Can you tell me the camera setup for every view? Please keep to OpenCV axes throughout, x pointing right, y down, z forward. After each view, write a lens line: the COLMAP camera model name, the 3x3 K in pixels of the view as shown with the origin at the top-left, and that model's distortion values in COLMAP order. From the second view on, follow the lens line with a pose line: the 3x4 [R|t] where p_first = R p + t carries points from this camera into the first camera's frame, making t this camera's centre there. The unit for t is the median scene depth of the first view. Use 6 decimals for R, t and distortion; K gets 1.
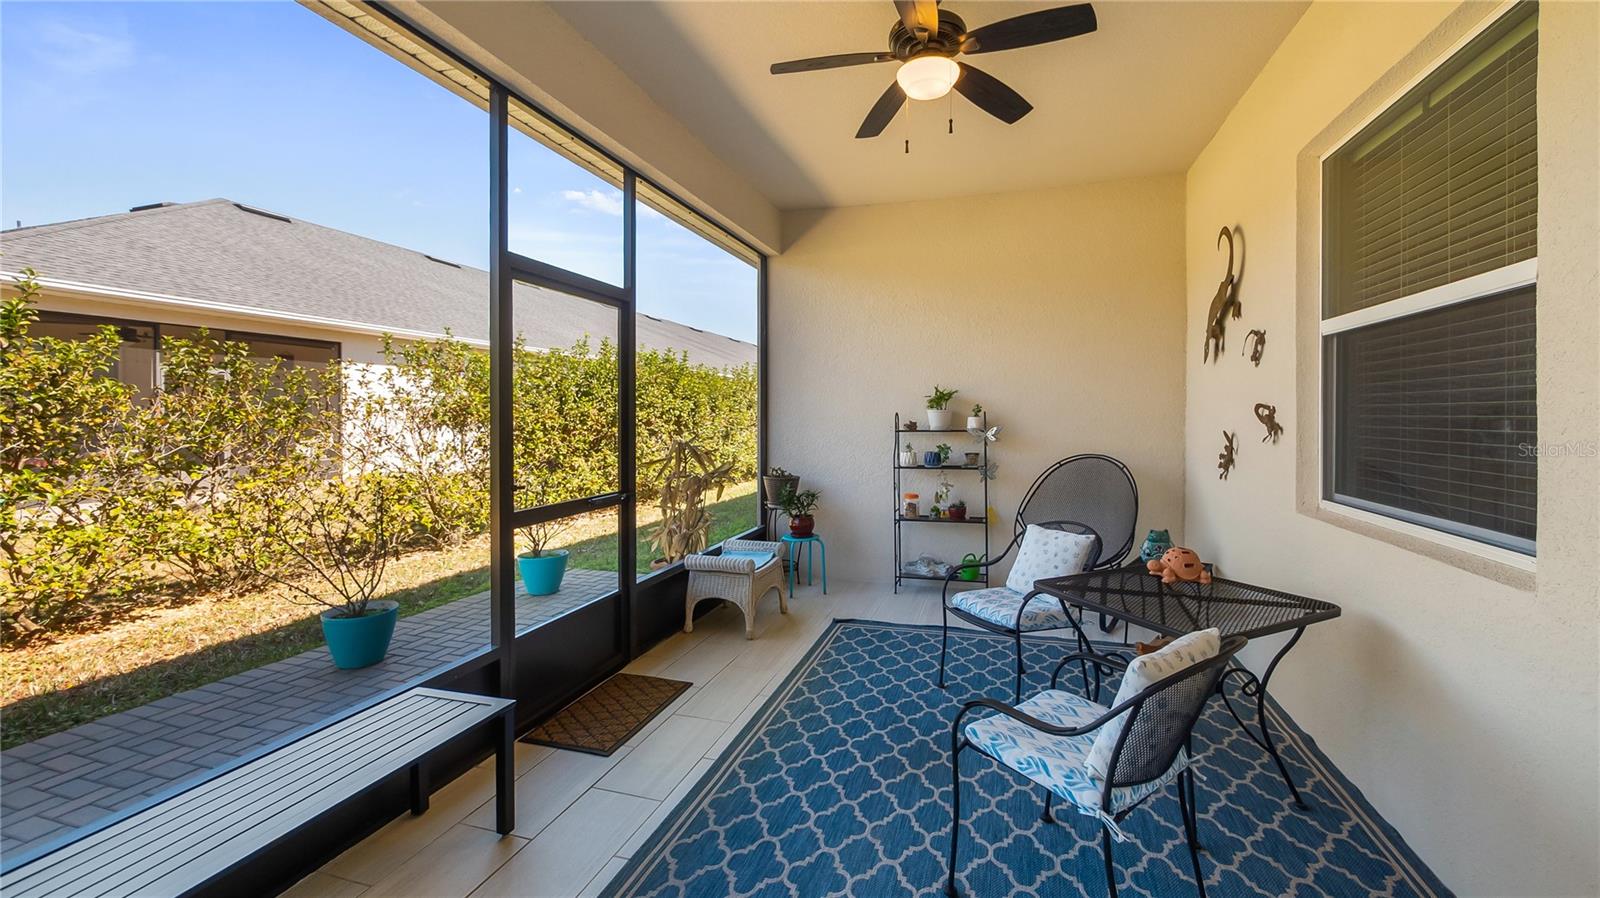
lens RADIAL K [[634.6, 0, 816.3], [0, 634.6, 413.3], [0, 0, 1]] dist [-0.005745, -0.000002]
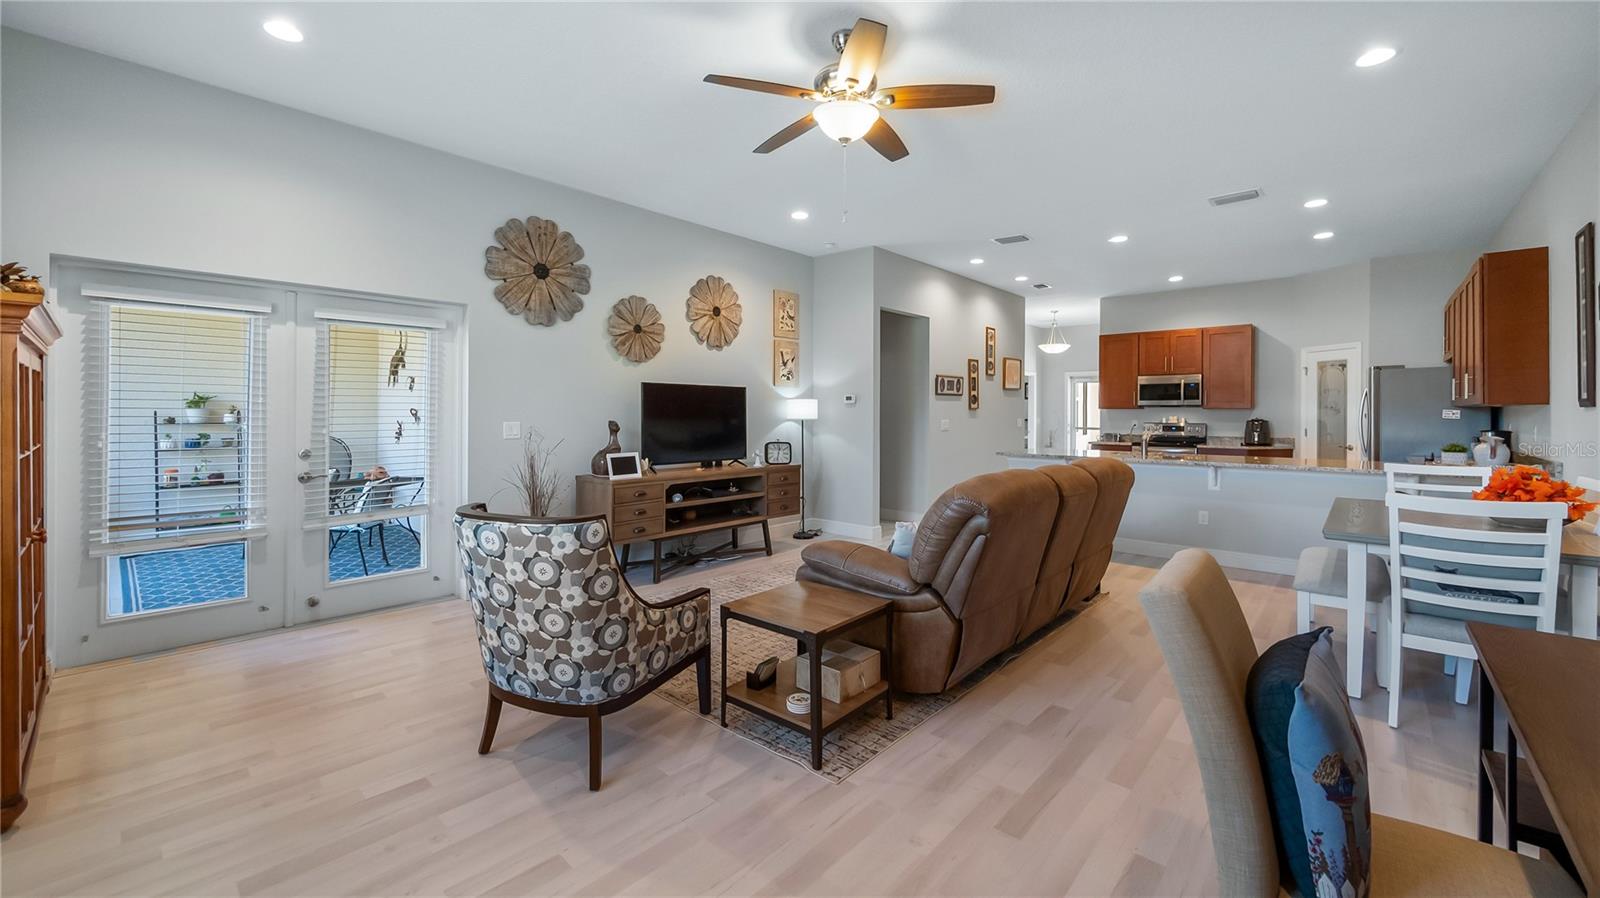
lens RADIAL K [[634.6, 0, 803.0], [0, 634.6, 413.7], [0, 0, 1]] dist [-0.005745, -0.000002]
pose [[0.418434, 0.001737, 0.908246, -0.526006], [-0.005984, 0.999982, 0.000844, -0.003842], [-0.908228, -0.005788, 0.418436, -0.827440]]
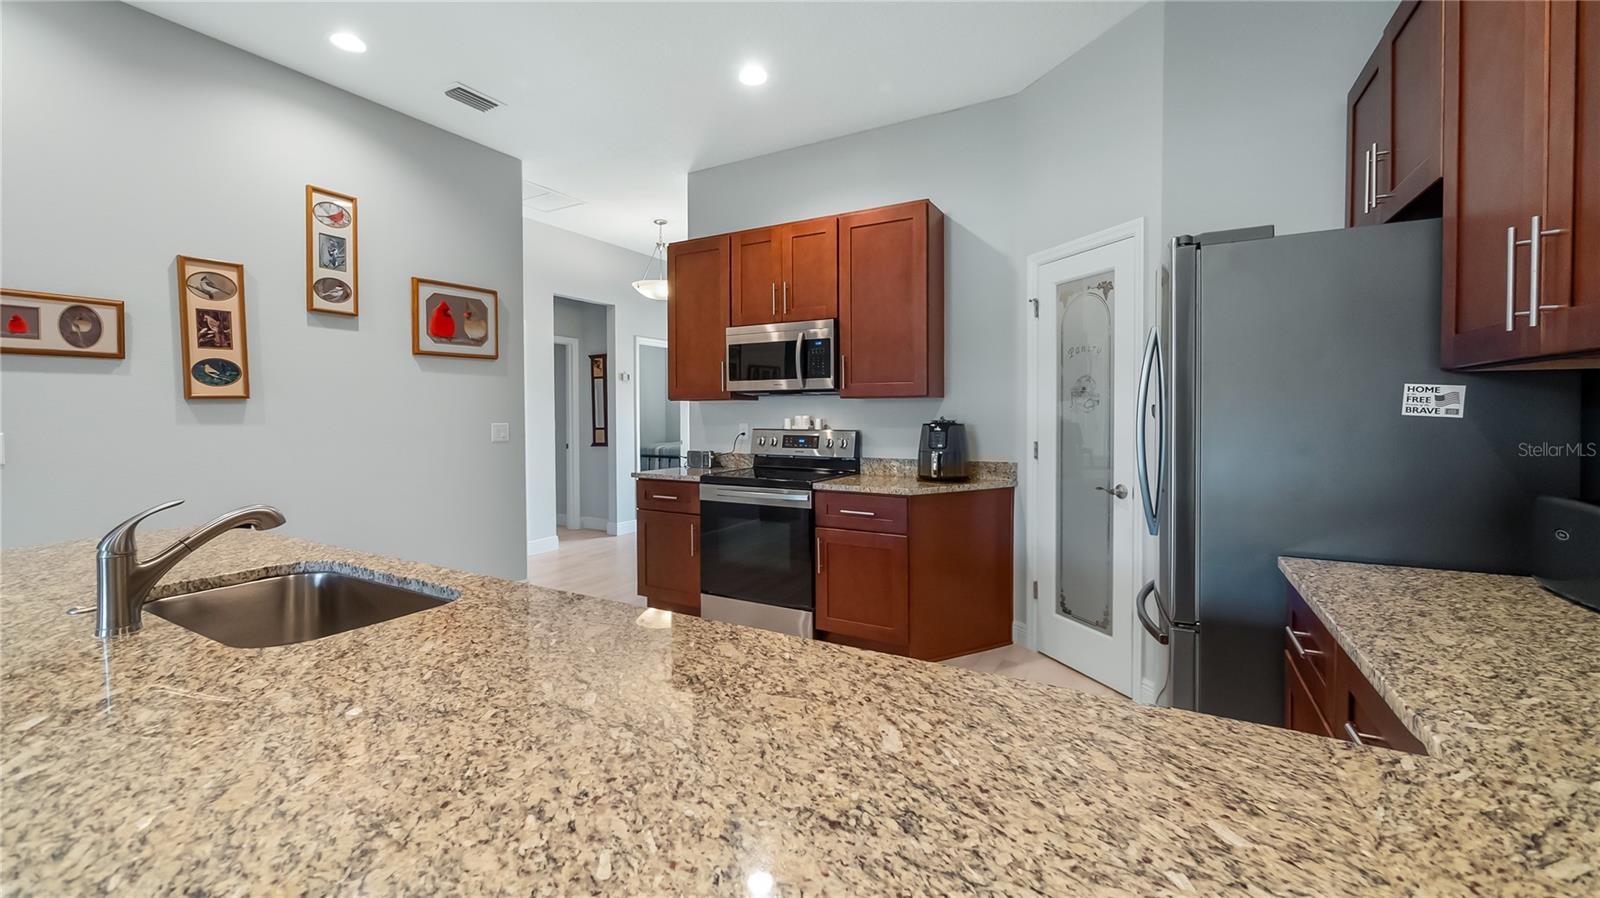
lens RADIAL K [[634.6, 0, 811.9], [0, 634.6, 423.7], [0, 0, 1]] dist [-0.005745, -0.000002]
pose [[0.200639, -0.016051, 0.979534, 0.684345], [0.001257, 0.999869, 0.016127, -0.003361], [-0.979665, -0.002005, 0.200633, -1.198832]]
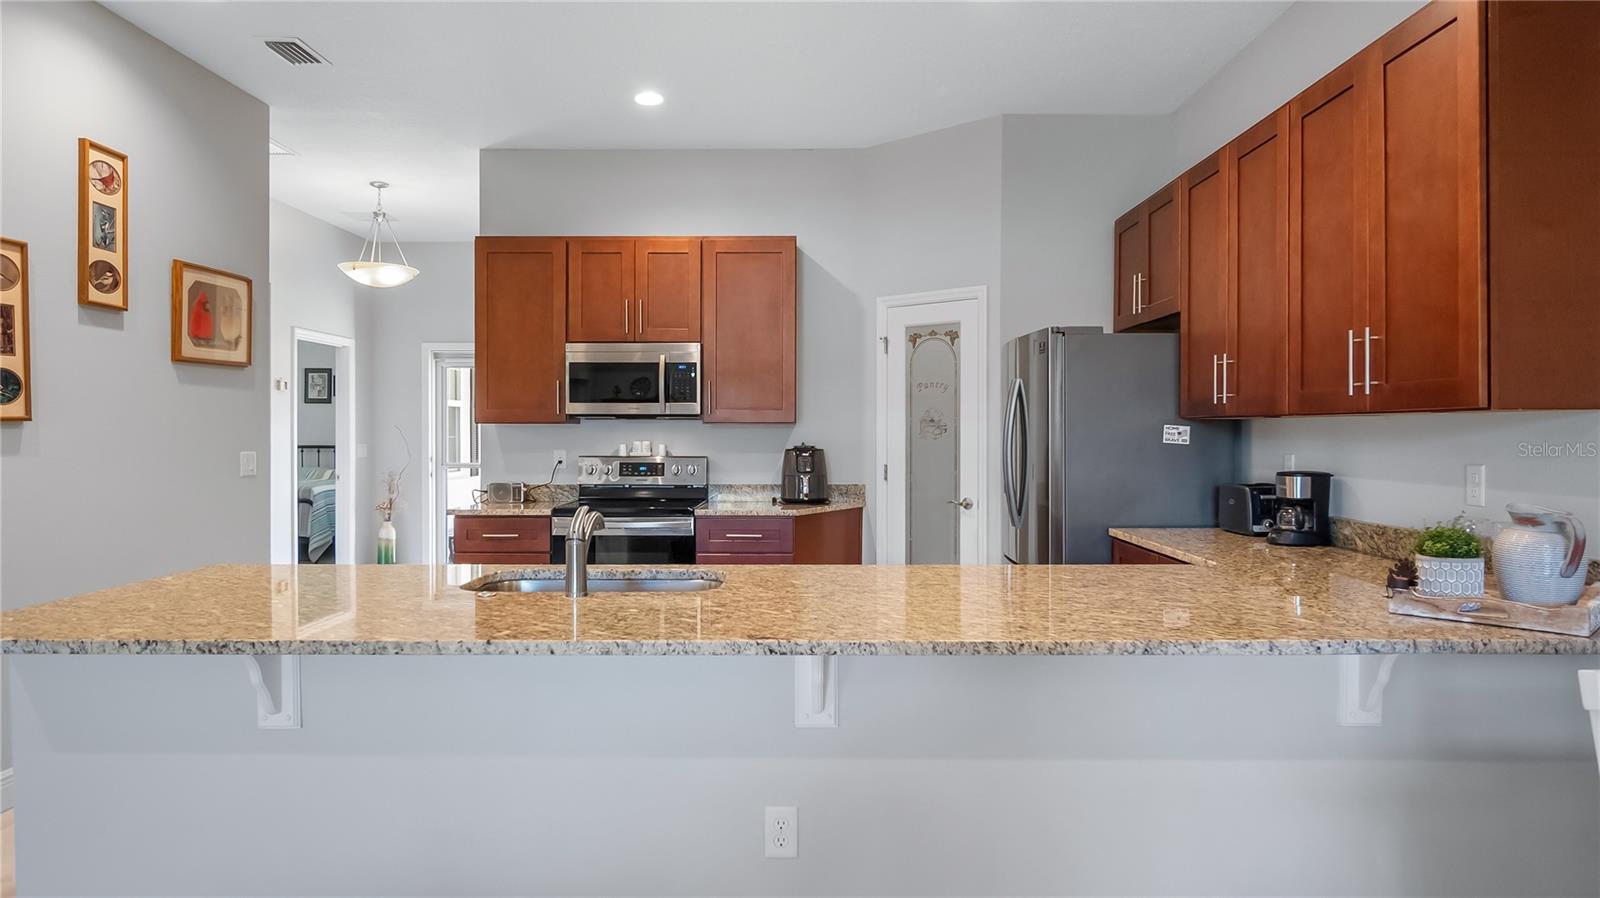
lens RADIAL K [[940.9, 0, 809.1], [0, 940.9, 438.4], [0, 0, 1]] dist [0.005198, 0.000401]
pose [[-0.292695, -0.005169, 0.956192, 0.355948], [-0.001025, 0.999987, 0.005093, -0.009872], [-0.956205, 0.000511, -0.292696, -0.887076]]
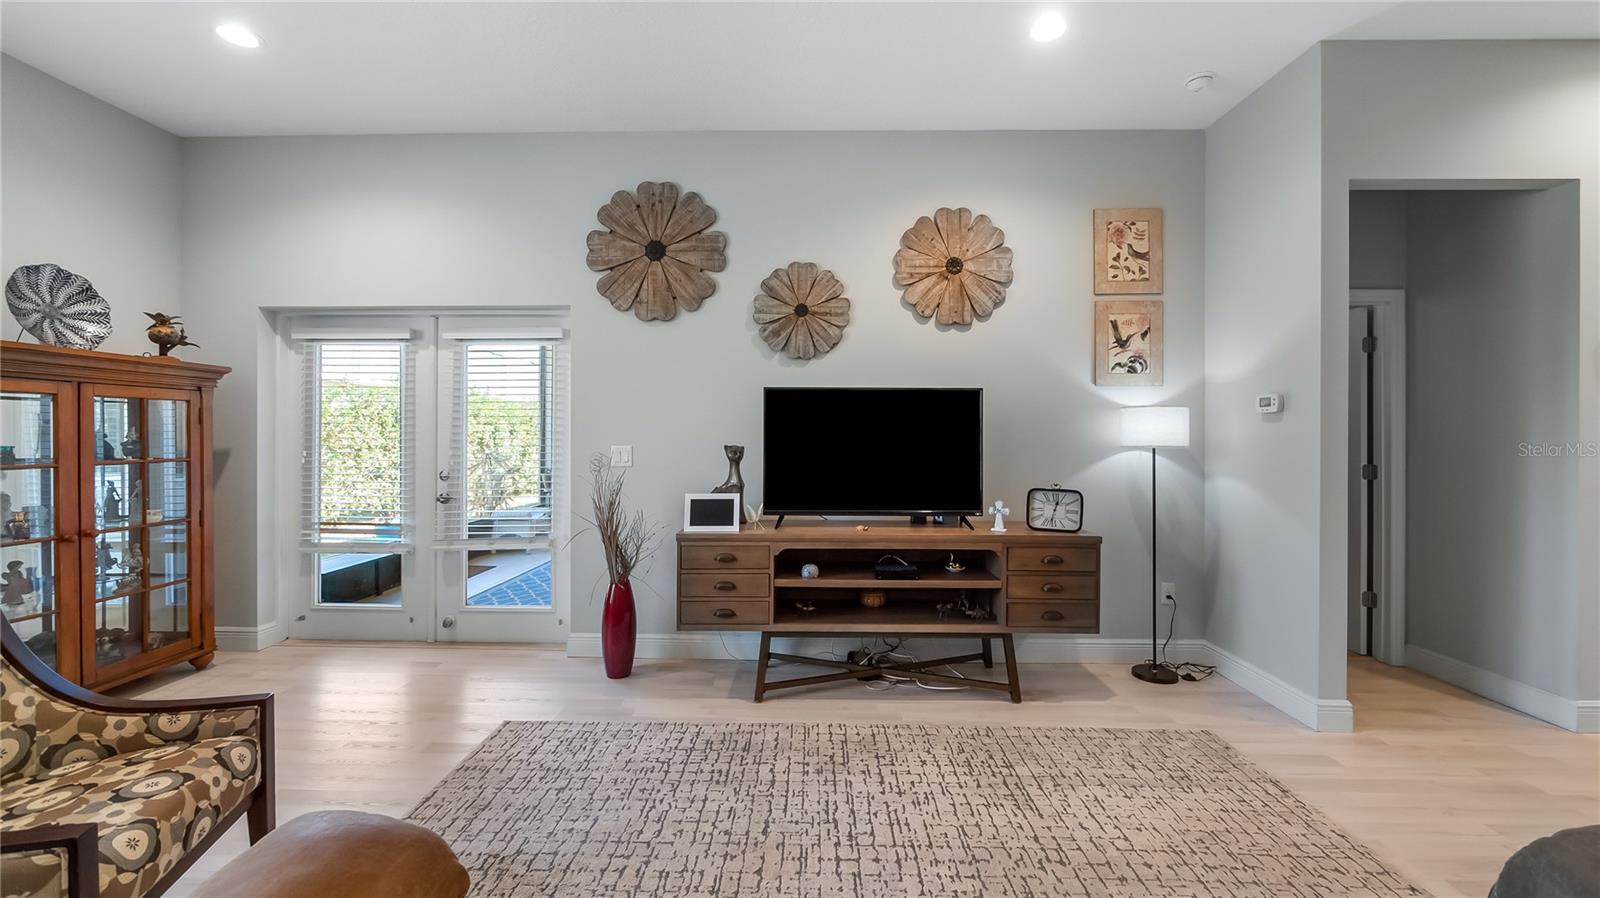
lens RADIAL K [[634.6, 0, 807.4], [0, 634.6, 441.2], [0, 0, 1]] dist [-0.005745, -0.000002]
pose [[0.963084, 0.003749, 0.269174, 0.144235], [-0.005345, 0.999972, 0.005198, 0.001070], [-0.269147, -0.006445, 0.963077, -0.826111]]
